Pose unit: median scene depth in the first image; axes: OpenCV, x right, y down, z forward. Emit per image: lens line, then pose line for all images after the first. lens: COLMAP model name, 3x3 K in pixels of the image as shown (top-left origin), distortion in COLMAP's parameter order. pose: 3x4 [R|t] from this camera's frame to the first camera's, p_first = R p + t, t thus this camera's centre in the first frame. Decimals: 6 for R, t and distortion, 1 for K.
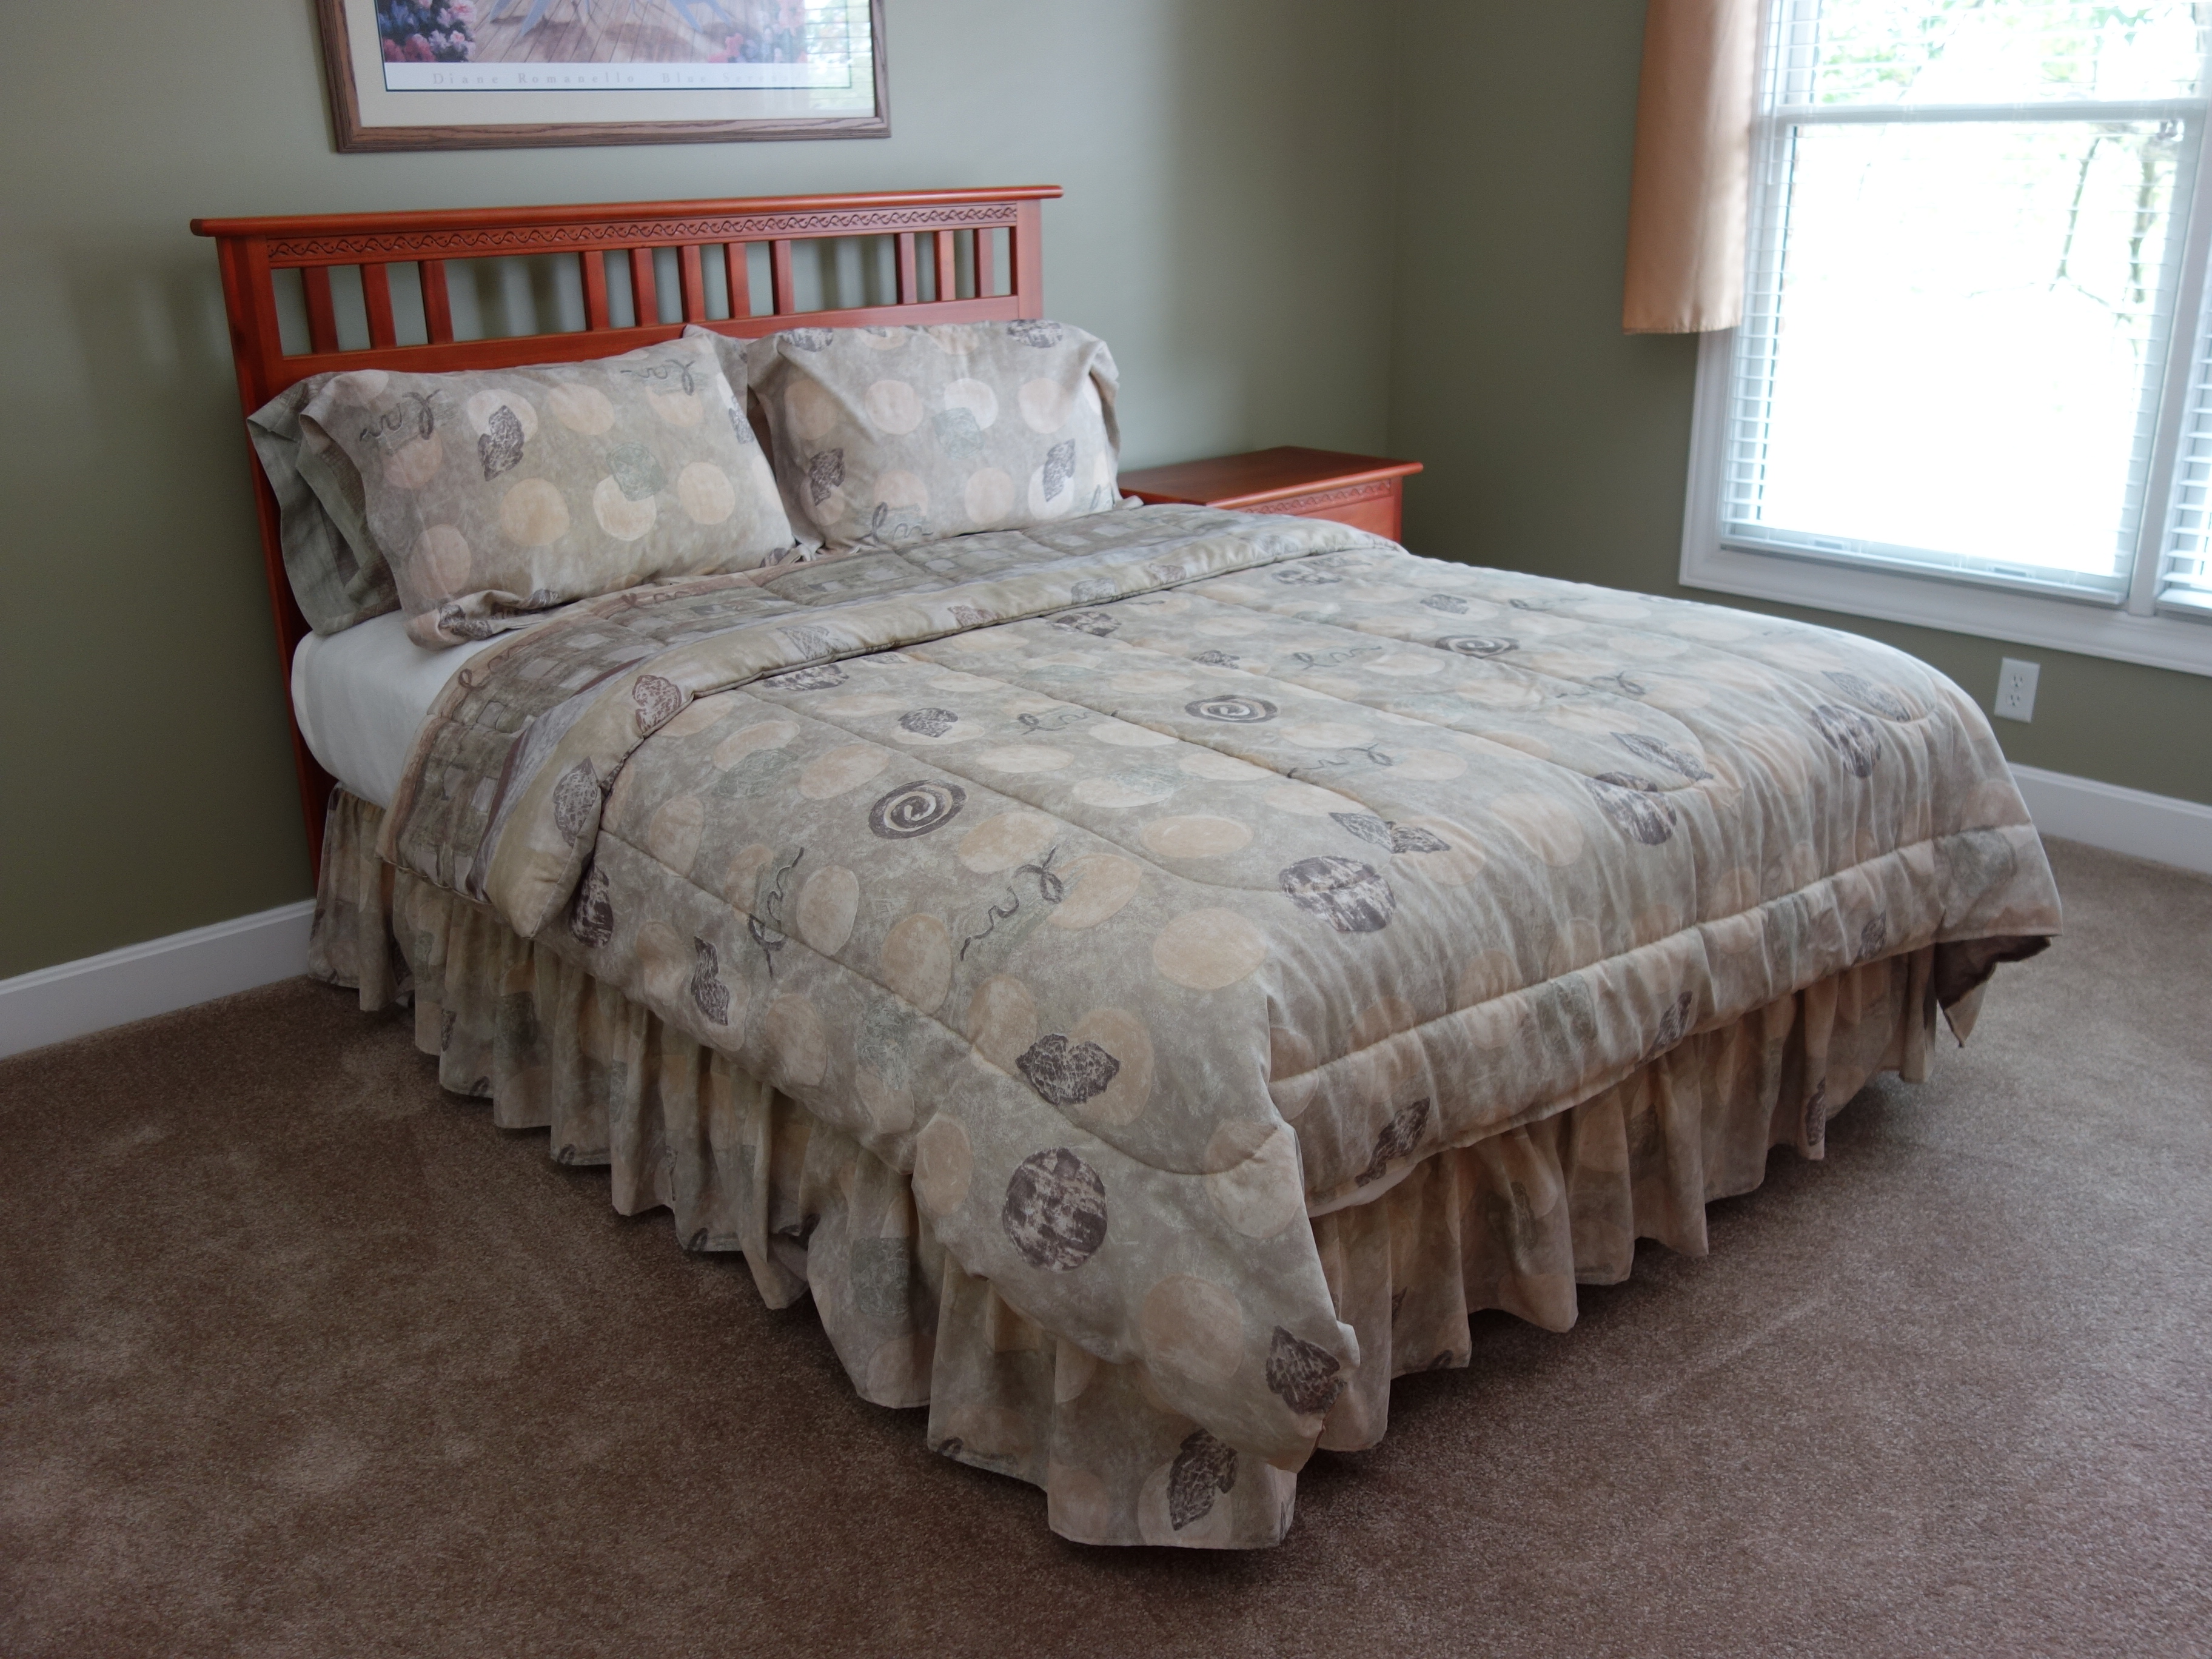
lens RADIAL K [[1960.5, 0, 1106.0], [0, 1960.5, 829.5], [0, 0, 1]] dist [0.010450, -0.006425]
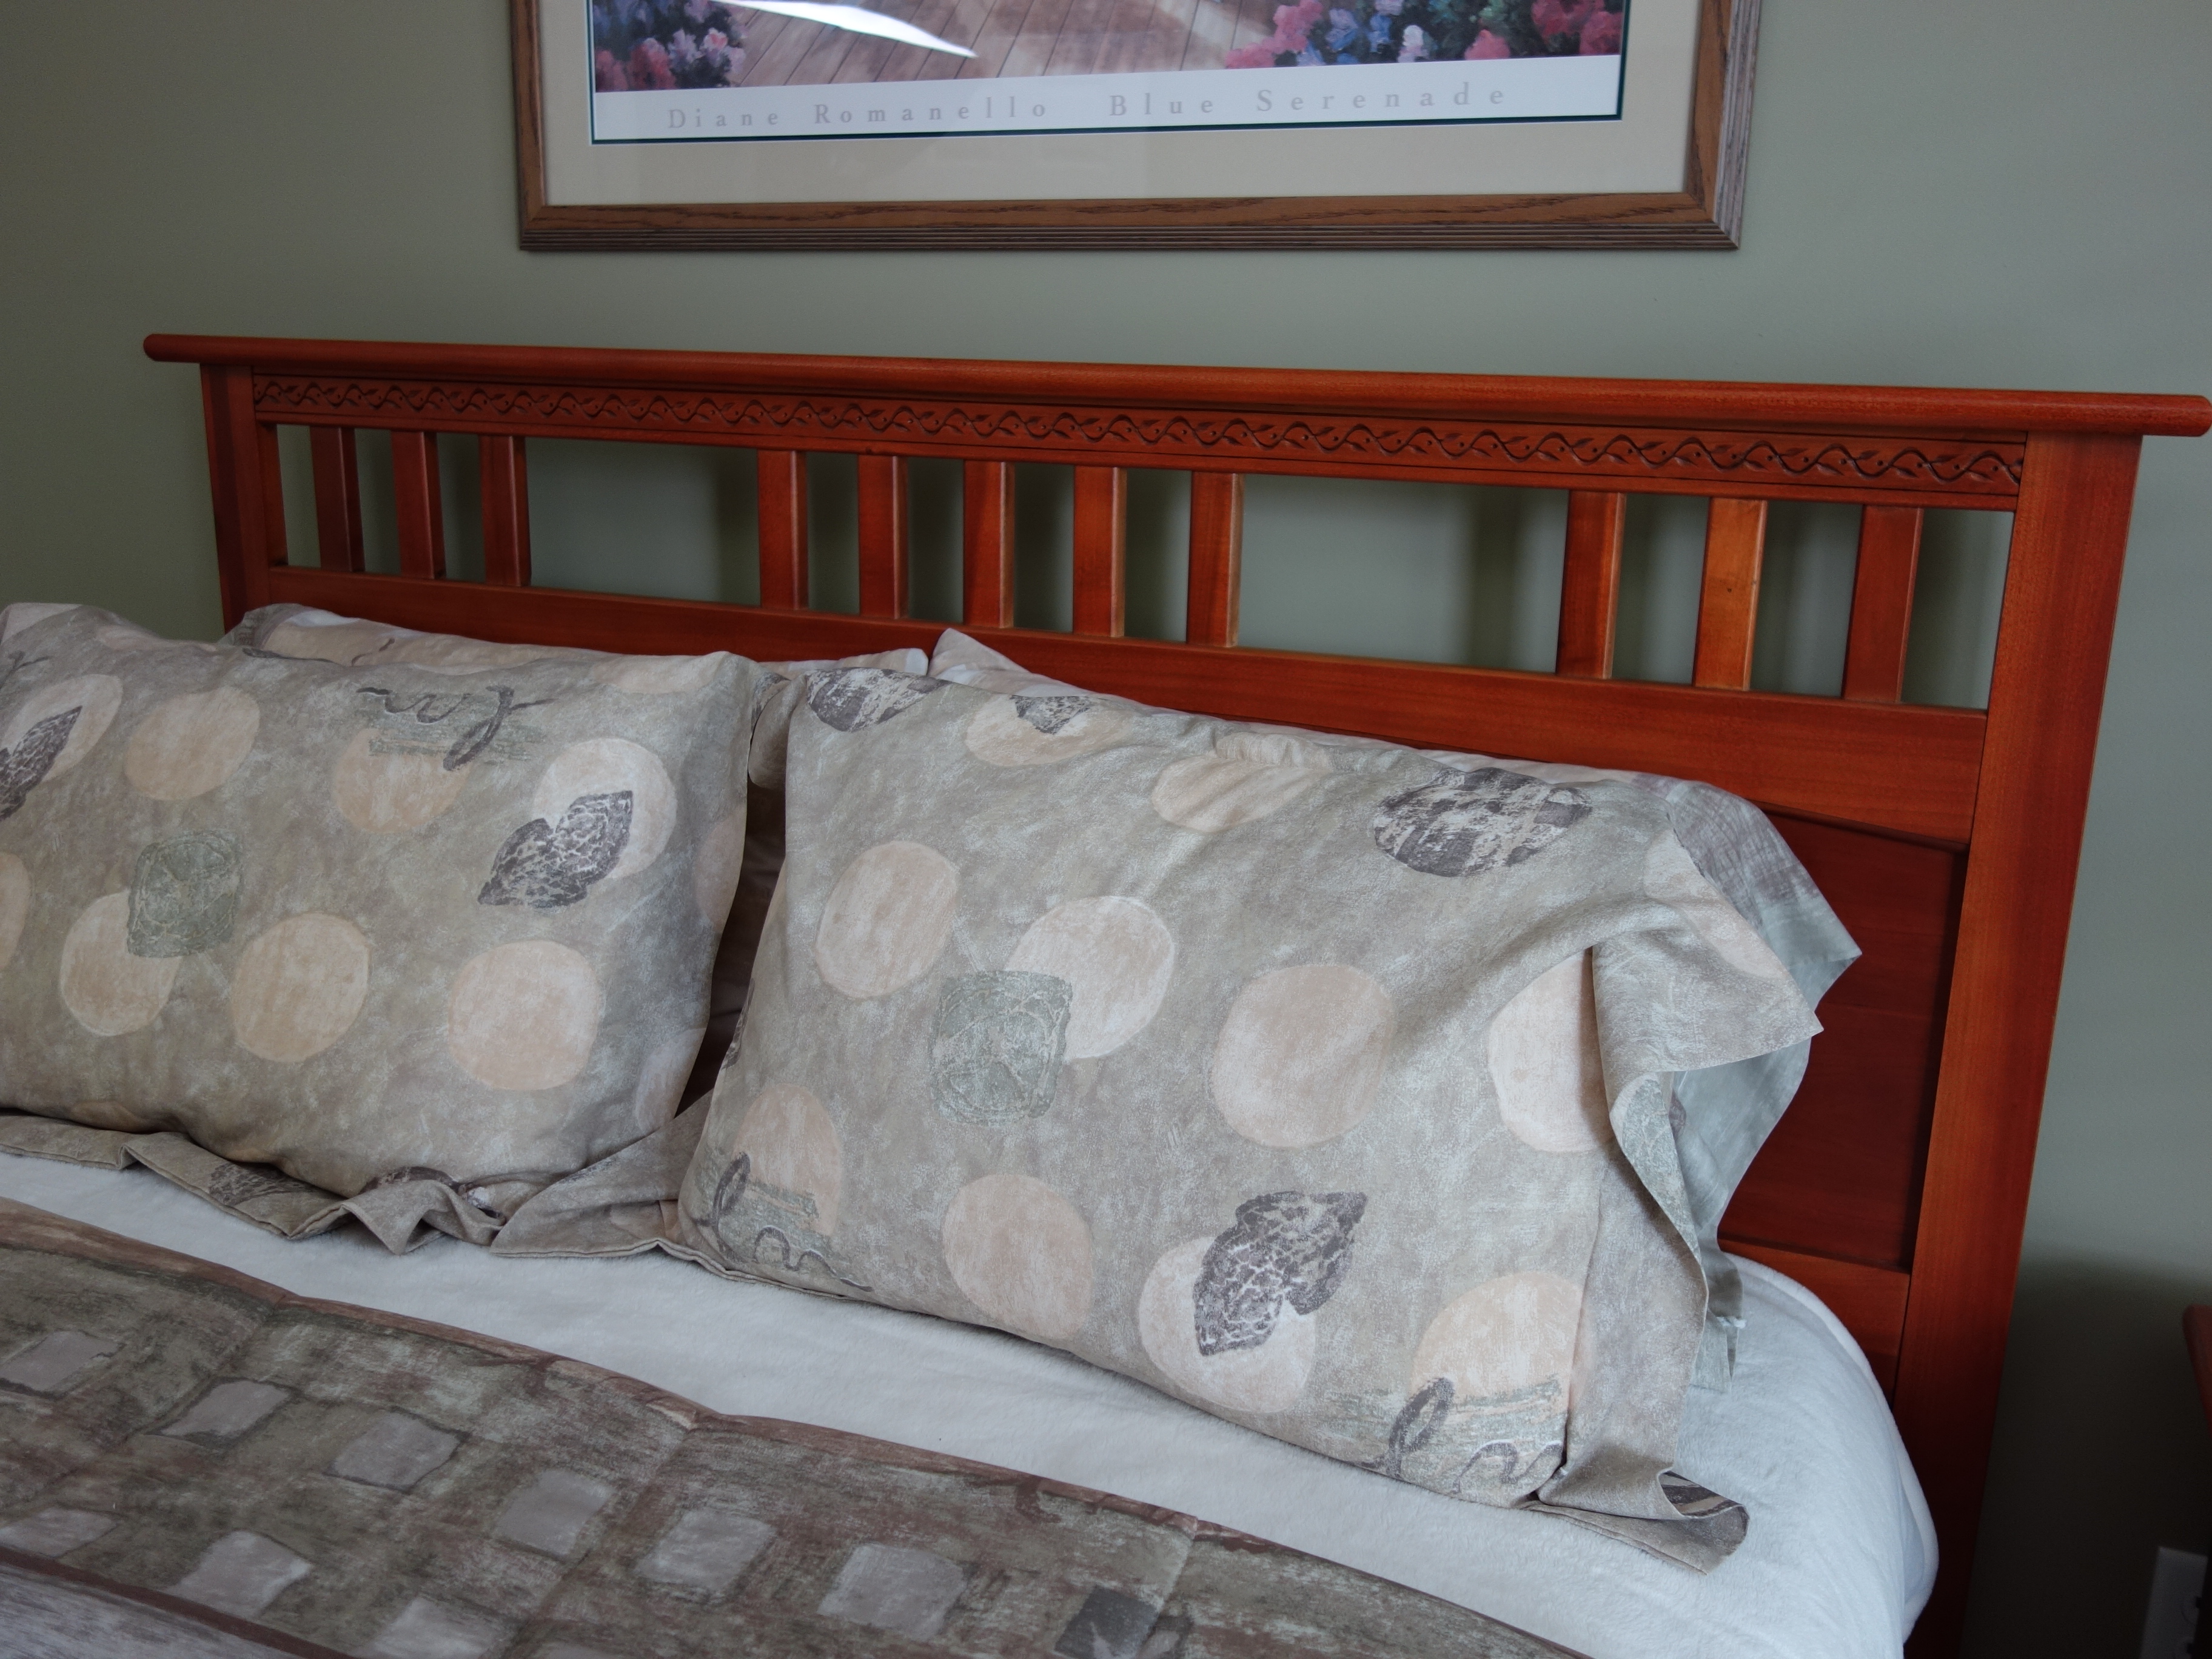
lens RADIAL K [[1900.1, 0, 1106.0], [0, 1900.1, 829.5], [0, 0, 1]] dist [0.023259, 0.001668]
pose [[0.444014, 0.238682, -0.863645, 0.213254], [-0.334976, 0.938195, 0.087068, -0.284996], [0.831049, 0.250641, 0.496525, 0.889599]]
